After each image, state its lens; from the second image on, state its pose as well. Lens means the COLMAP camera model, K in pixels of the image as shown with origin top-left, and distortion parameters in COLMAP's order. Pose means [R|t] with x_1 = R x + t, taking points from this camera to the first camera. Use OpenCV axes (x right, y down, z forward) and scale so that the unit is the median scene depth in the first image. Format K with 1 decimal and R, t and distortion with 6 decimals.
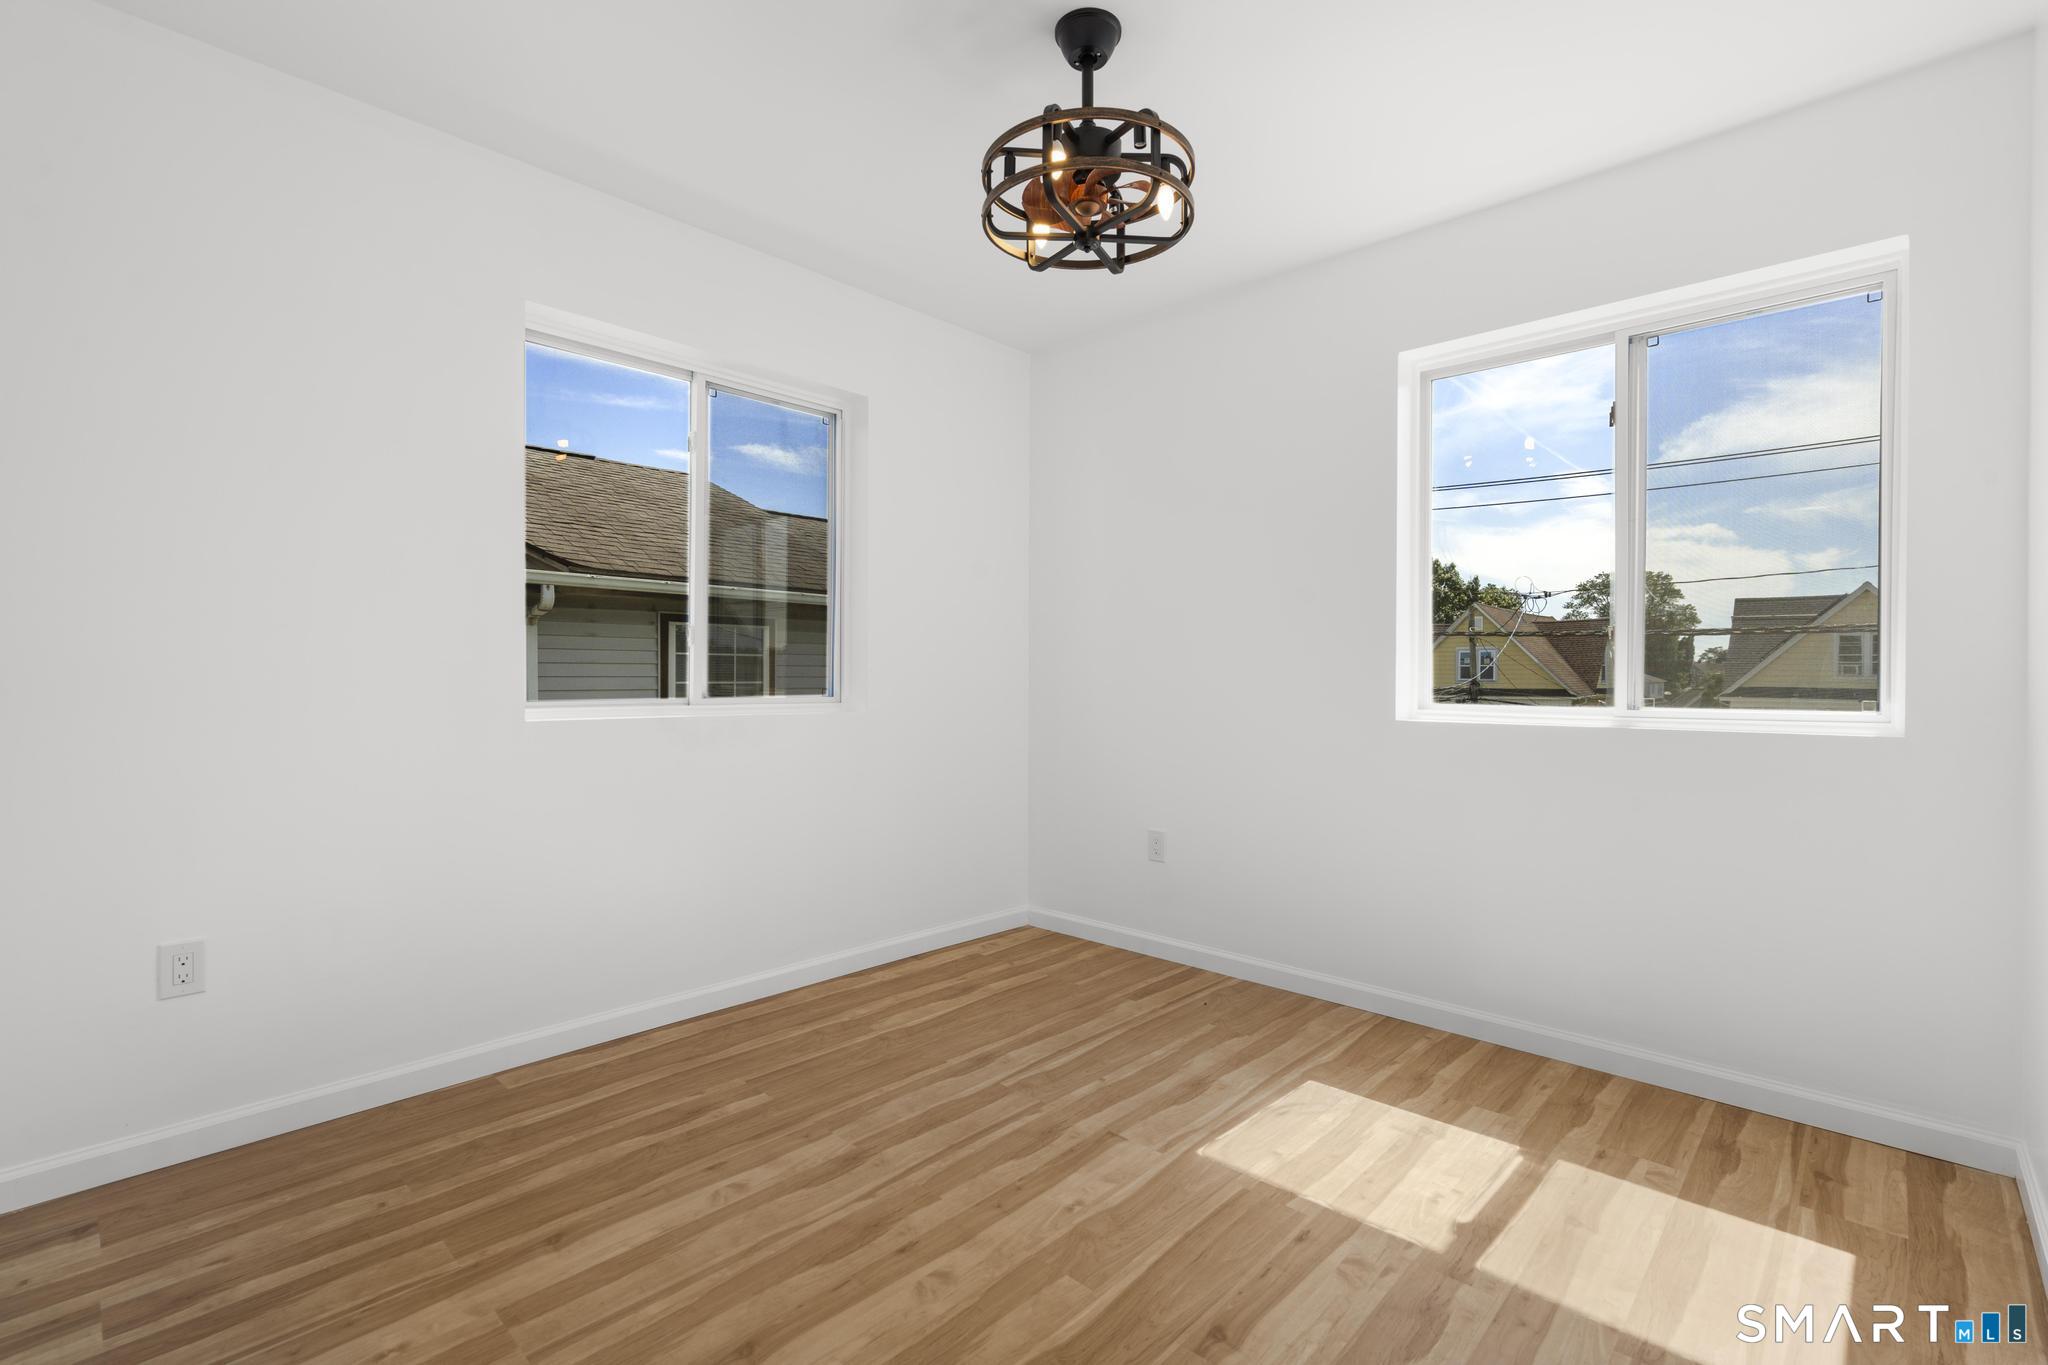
lens RADIAL K [[921.1, 0, 1025.2], [0, 921.1, 682.4], [0, 0, 1]] dist [-0.004285, 0.002093]
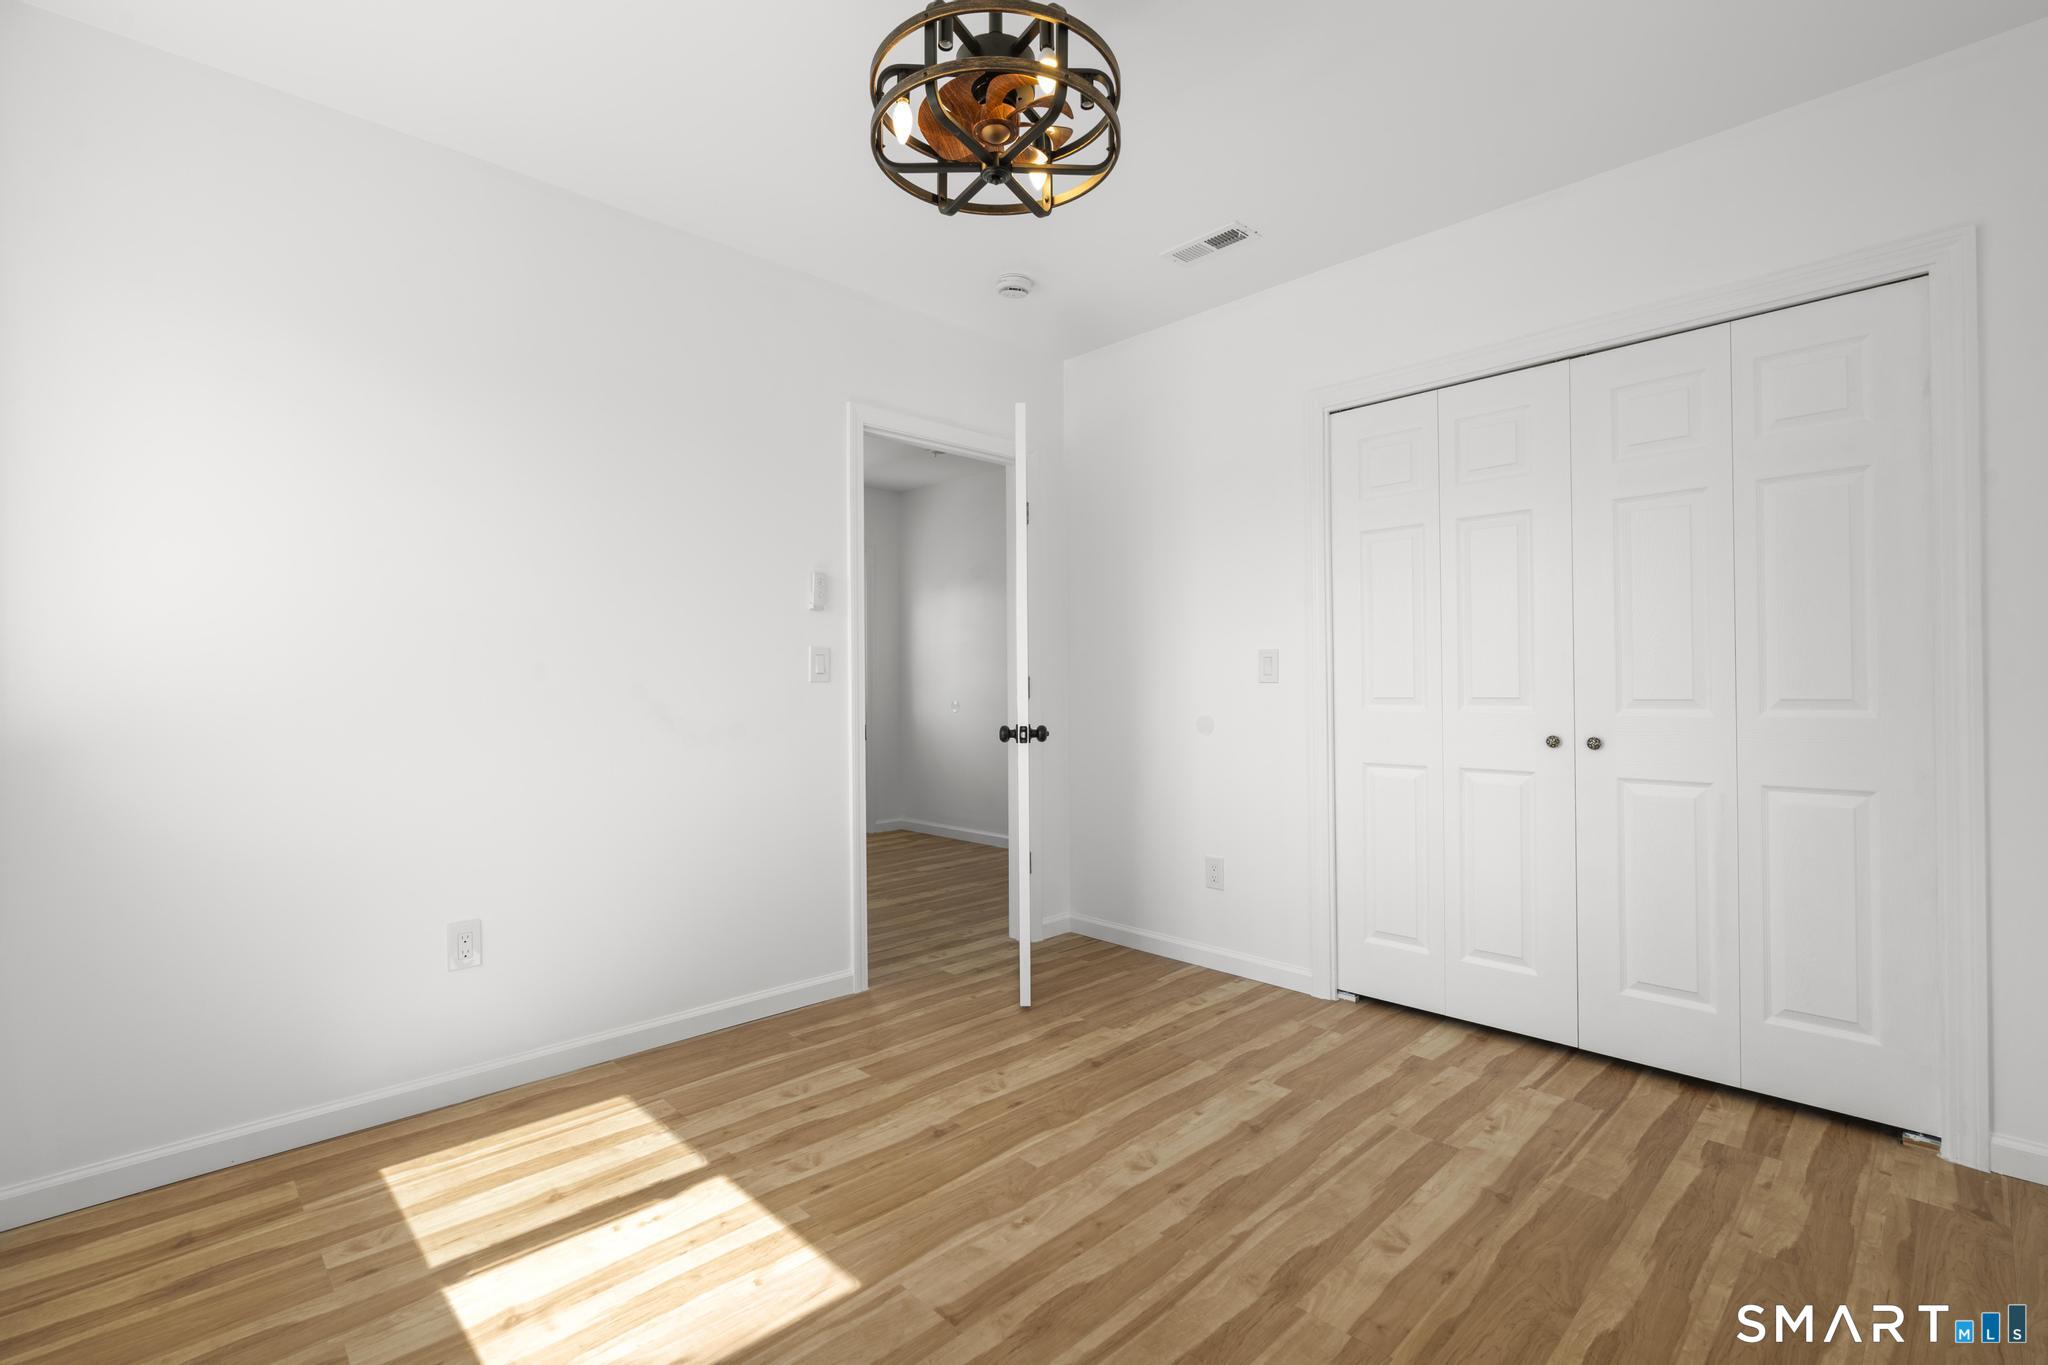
lens RADIAL K [[921.1, 0, 1016.4], [0, 921.1, 694.3], [0, 0, 1]] dist [-0.004285, 0.002093]
pose [[-0.998602, 0.001870, 0.052821, 0.006599], [0.002956, 0.999786, 0.020484, -0.015844], [-0.052771, 0.020612, -0.998394, 1.991601]]
